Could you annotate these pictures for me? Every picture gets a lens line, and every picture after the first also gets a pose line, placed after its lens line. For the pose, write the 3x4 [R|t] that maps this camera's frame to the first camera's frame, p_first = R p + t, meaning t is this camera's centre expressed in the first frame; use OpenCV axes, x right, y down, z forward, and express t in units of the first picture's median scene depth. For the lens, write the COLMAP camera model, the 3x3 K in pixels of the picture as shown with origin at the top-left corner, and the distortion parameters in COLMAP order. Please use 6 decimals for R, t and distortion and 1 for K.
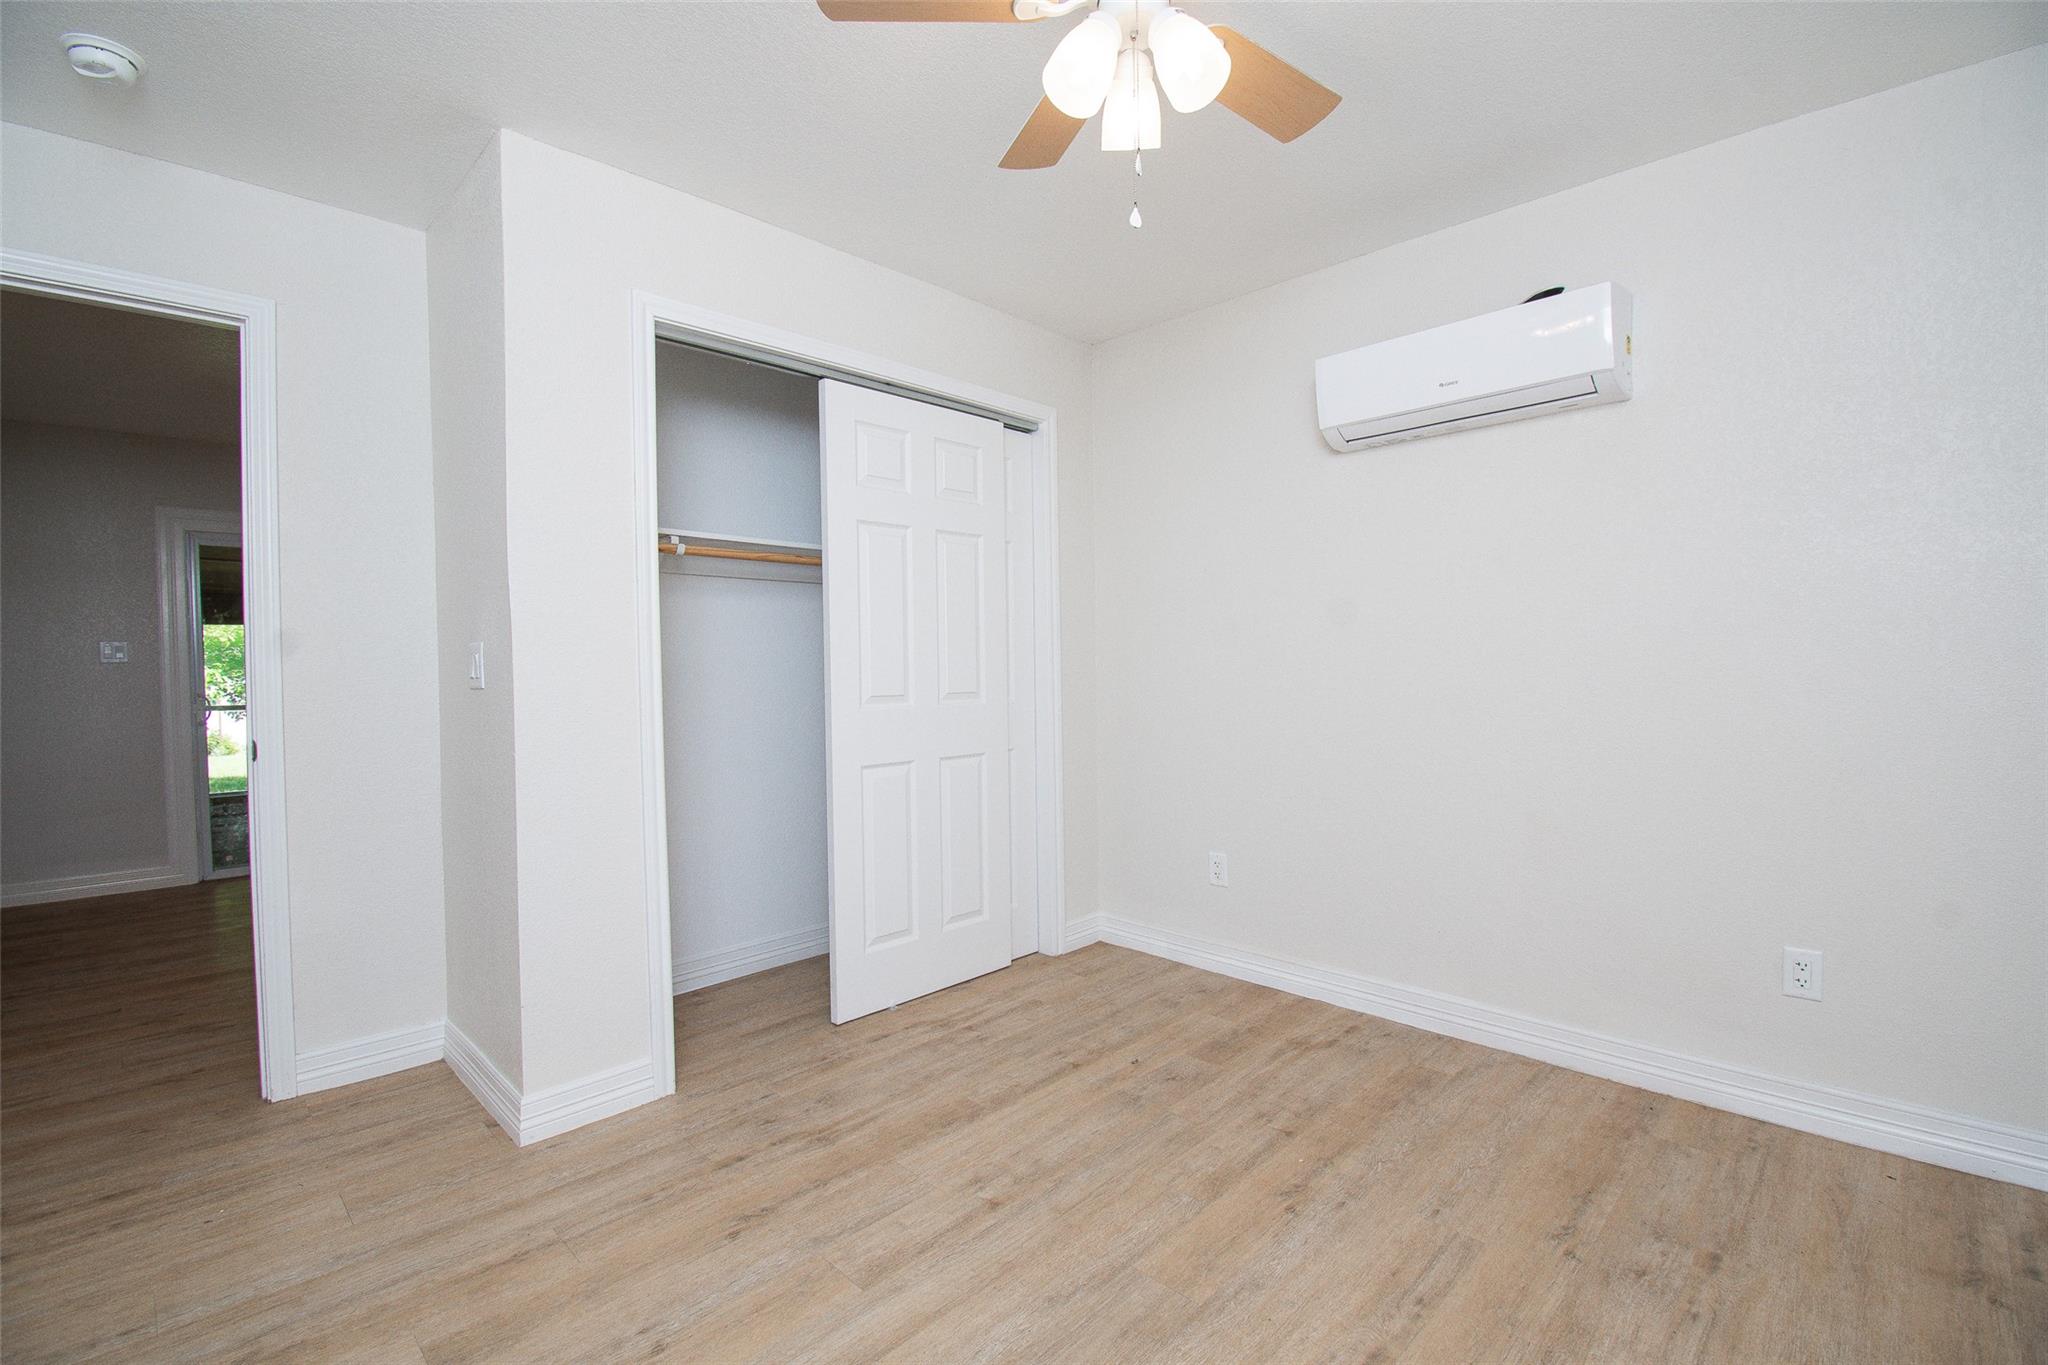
lens RADIAL K [[909.4, 0, 1025.2], [0, 909.4, 671.1], [0, 0, 1]] dist [0.025417, -0.028797]
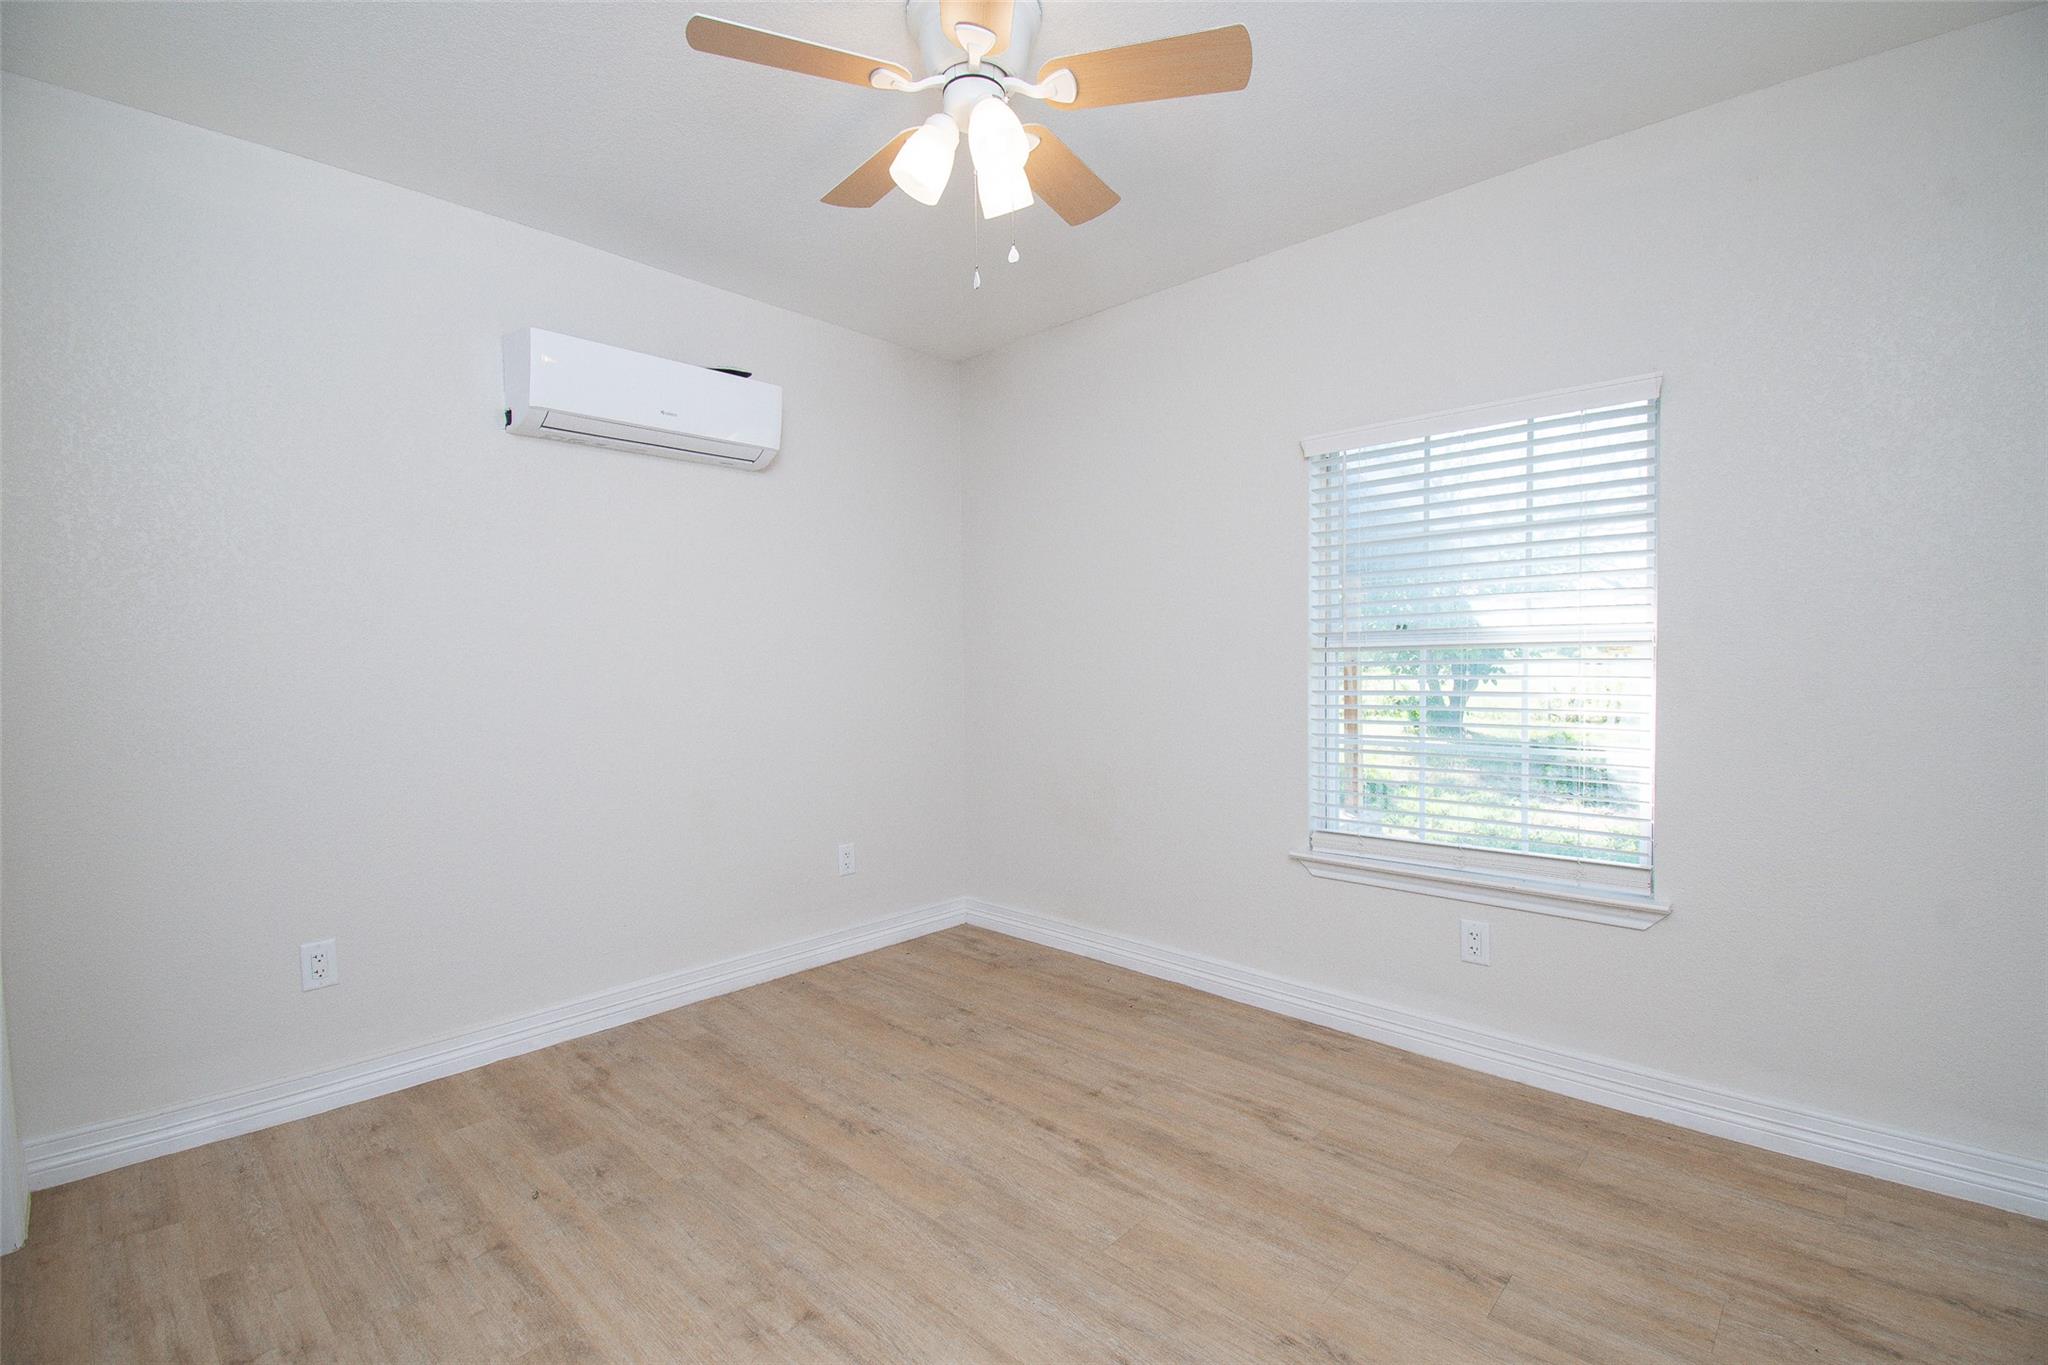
lens RADIAL K [[892.8, 0, 1037.3], [0, 892.8, 674.9], [0, 0, 1]] dist [0.024930, -0.022478]
pose [[-0.031646, -0.005023, 0.999487, -0.684749], [0.018685, 0.999810, 0.005616, 0.001677], [-0.999324, 0.018853, -0.031546, 0.649917]]
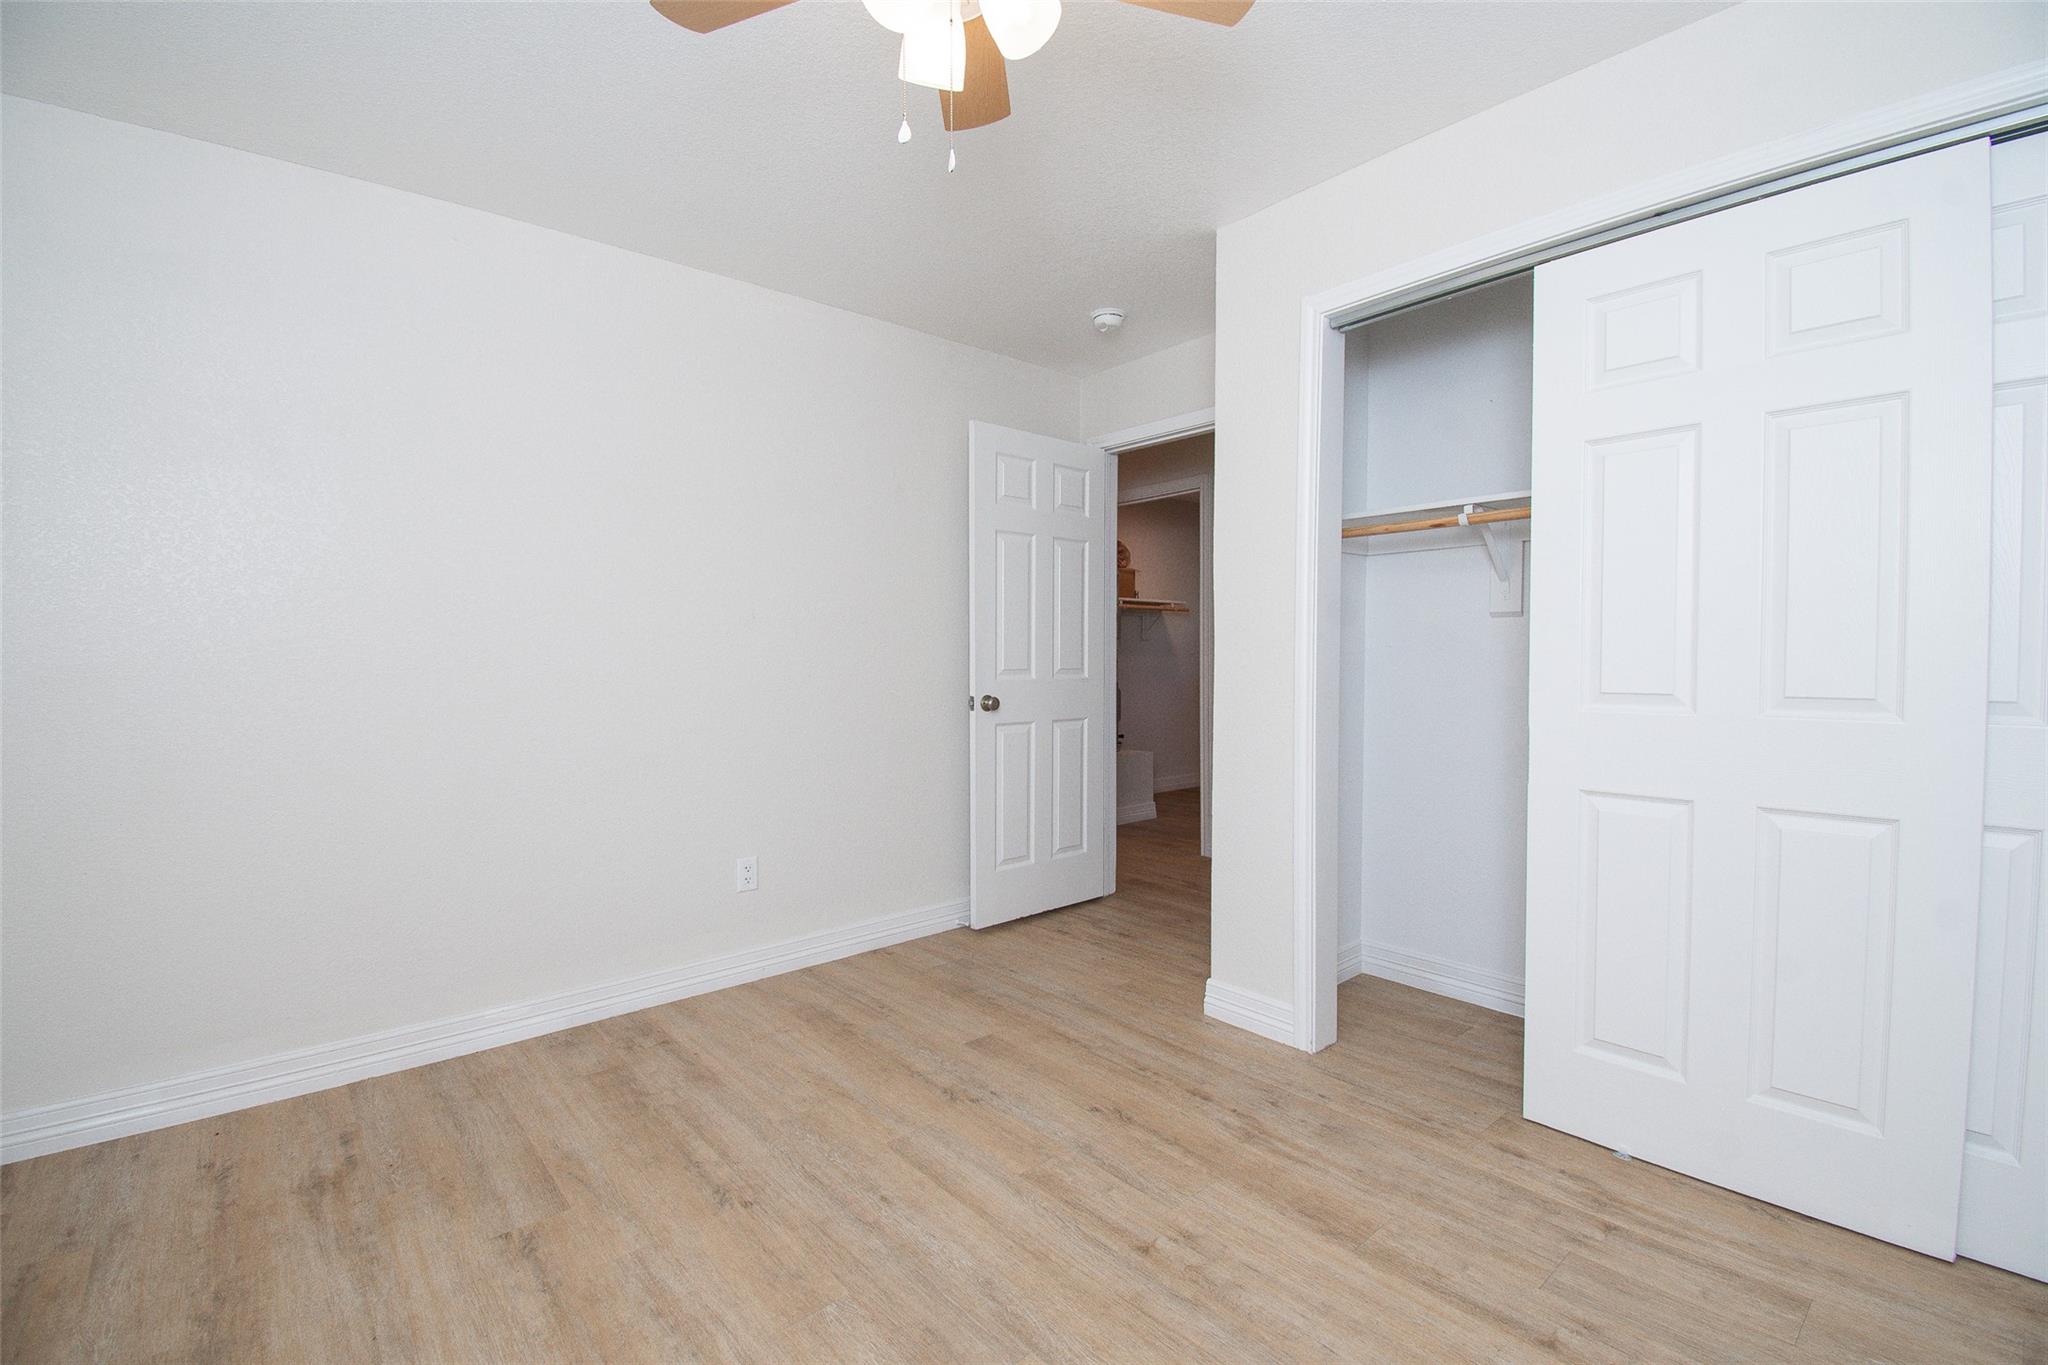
lens RADIAL K [[909.4, 0, 1025.2], [0, 909.4, 671.1], [0, 0, 1]] dist [0.025417, -0.028797]
pose [[-0.083795, 0.030543, -0.996015, 0.690971], [0.000952, 0.999532, 0.030571, -0.012257], [0.996483, 0.001614, -0.083785, 0.770137]]
